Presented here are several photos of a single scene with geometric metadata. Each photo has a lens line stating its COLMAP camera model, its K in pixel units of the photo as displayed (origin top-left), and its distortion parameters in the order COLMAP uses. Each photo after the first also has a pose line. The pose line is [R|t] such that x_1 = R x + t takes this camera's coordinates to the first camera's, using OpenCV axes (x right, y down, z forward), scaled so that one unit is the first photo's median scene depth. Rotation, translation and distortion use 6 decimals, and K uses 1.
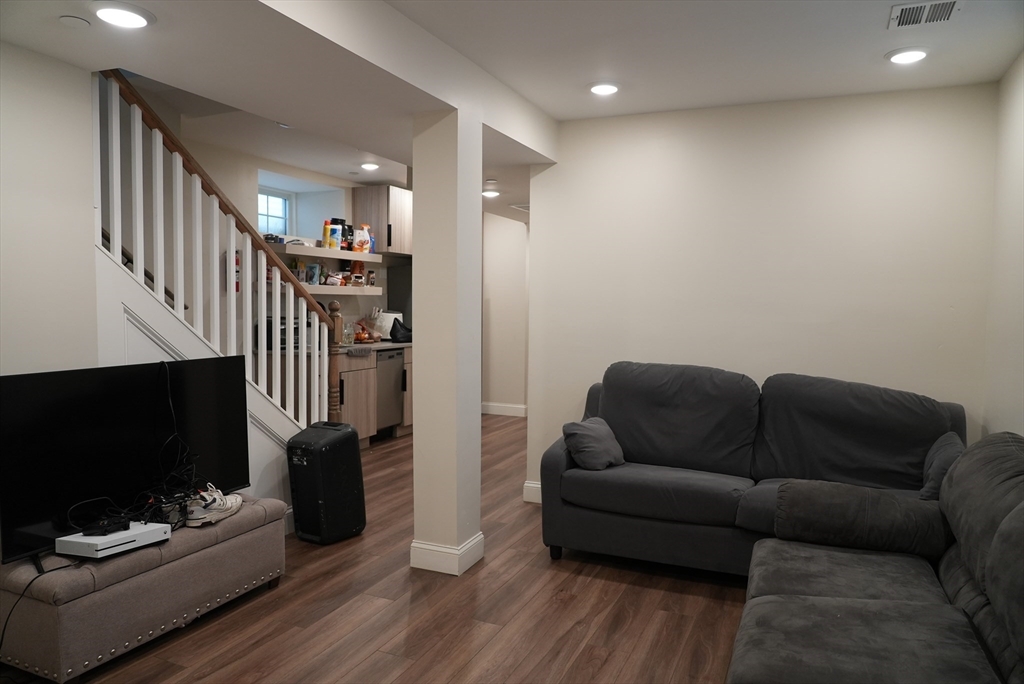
lens RADIAL K [[693.5, 0, 510.3], [0, 693.5, 342.3], [0, 0, 1]] dist [-0.024866, 0.017098]
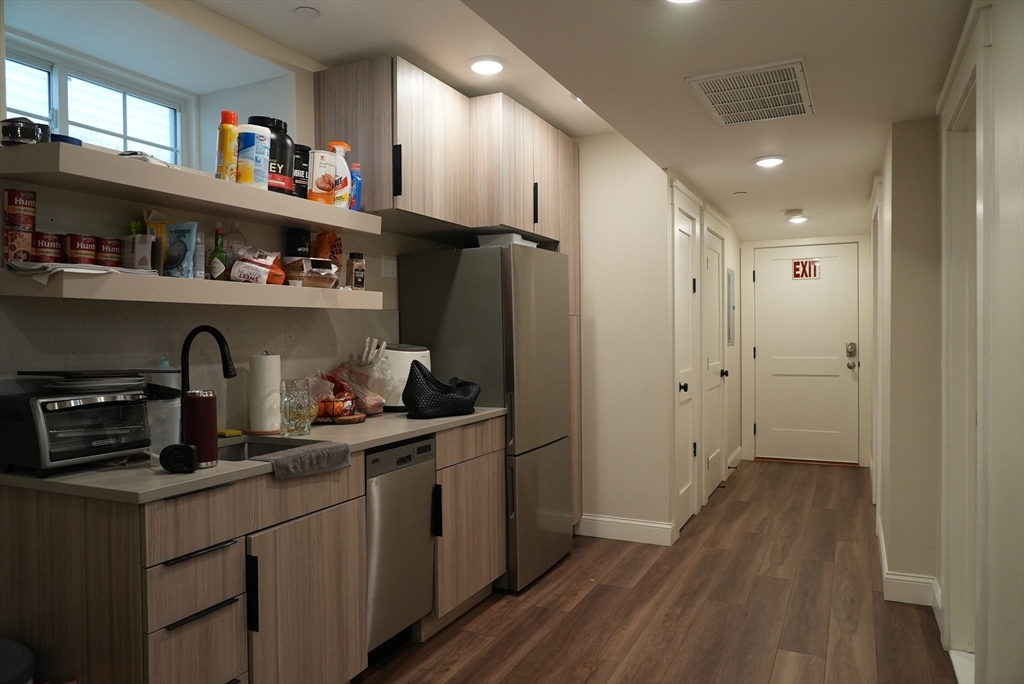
lens RADIAL K [[693.5, 0, 512.1], [0, 693.5, 342.0], [0, 0, 1]] dist [-0.024866, 0.017098]
pose [[0.999130, -0.021379, -0.035807, -0.091329], [0.019824, 0.998869, -0.043220, -0.028242], [0.036691, 0.042473, 0.998424, 0.585239]]
